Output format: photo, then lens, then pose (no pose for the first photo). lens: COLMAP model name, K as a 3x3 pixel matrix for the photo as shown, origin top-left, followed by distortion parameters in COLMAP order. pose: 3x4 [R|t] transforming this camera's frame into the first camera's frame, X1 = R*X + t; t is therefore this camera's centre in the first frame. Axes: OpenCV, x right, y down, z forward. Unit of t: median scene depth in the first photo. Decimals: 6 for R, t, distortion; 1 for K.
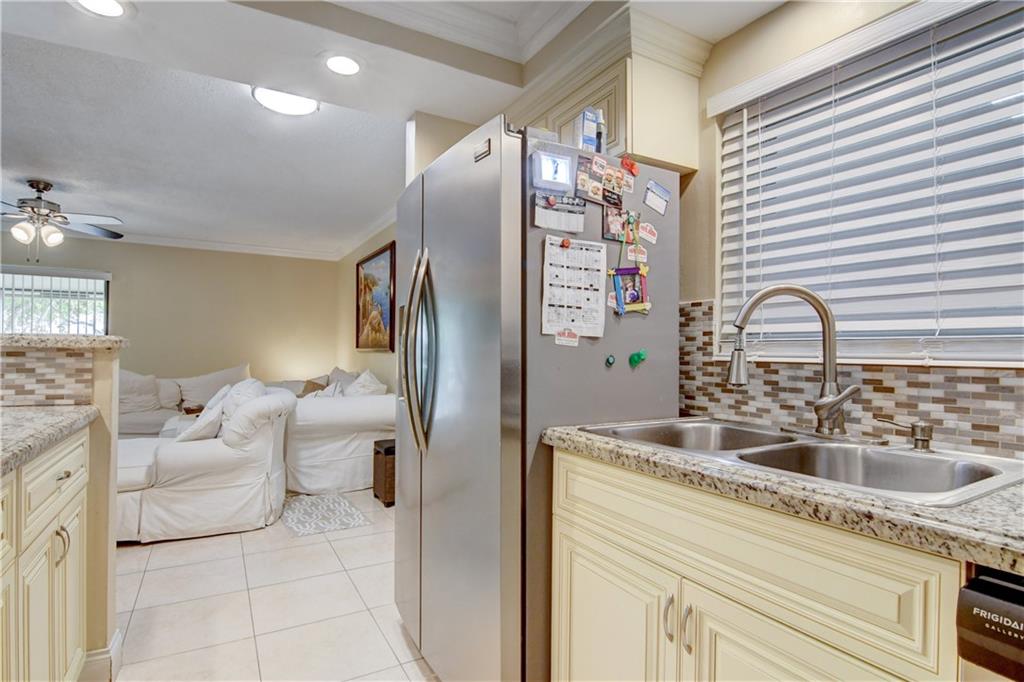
lens RADIAL K [[519.9, 0, 508.9], [0, 519.9, 349.9], [0, 0, 1]] dist [-0.026377, -0.000284]
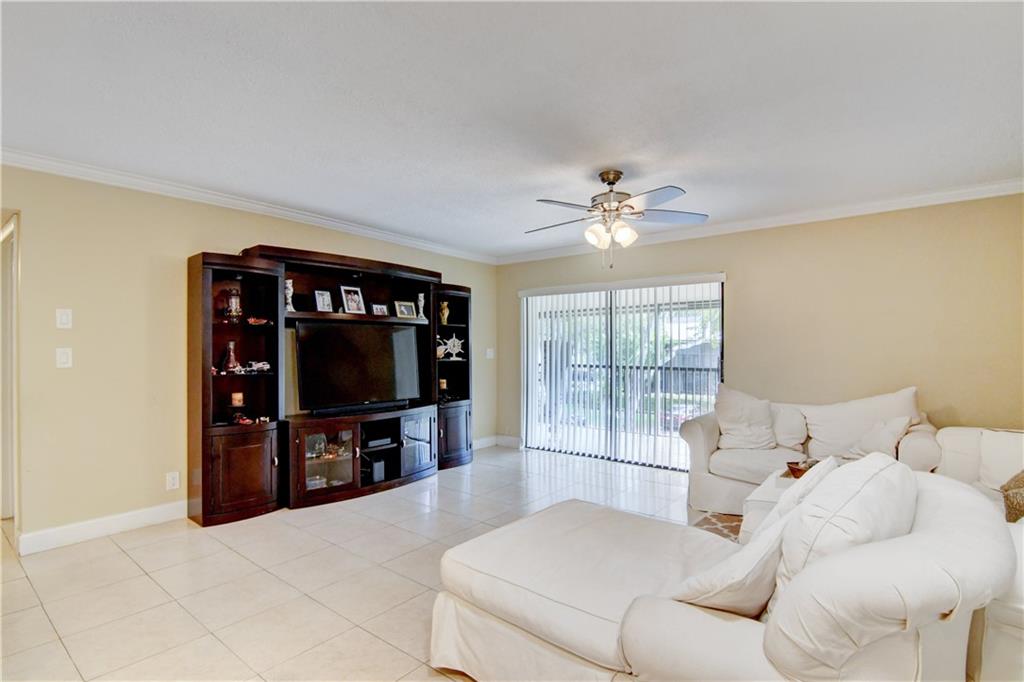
lens RADIAL K [[500.7, 0, 513.5], [0, 500.7, 349.4], [0, 0, 1]] dist [-0.013628, -0.001690]
pose [[0.371173, -0.014890, -0.928444, -0.327498], [0.012405, 0.999862, -0.011076, -0.043997], [0.928481, -0.007406, 0.371307, 0.810082]]
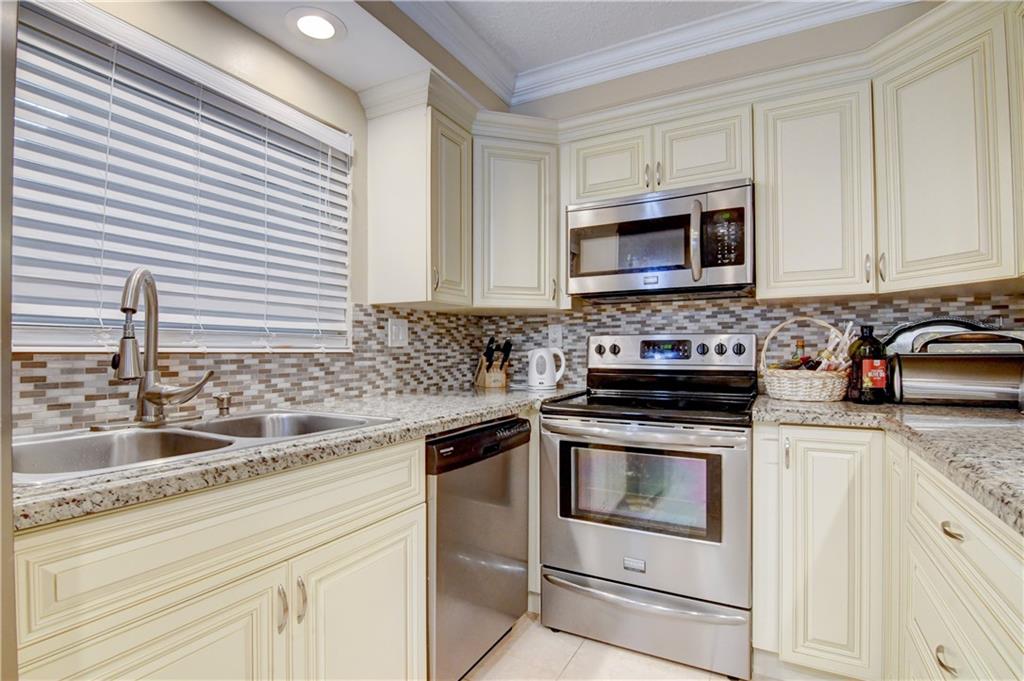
lens RADIAL K [[500.7, 0, 511.2], [0, 500.7, 345.6], [0, 0, 1]] dist [-0.013628, -0.001690]
pose [[-0.529404, -0.004334, 0.848359, -0.210214], [-0.013561, 0.999902, -0.003355, 0.002353], [-0.848261, -0.013280, -0.529411, 0.325516]]
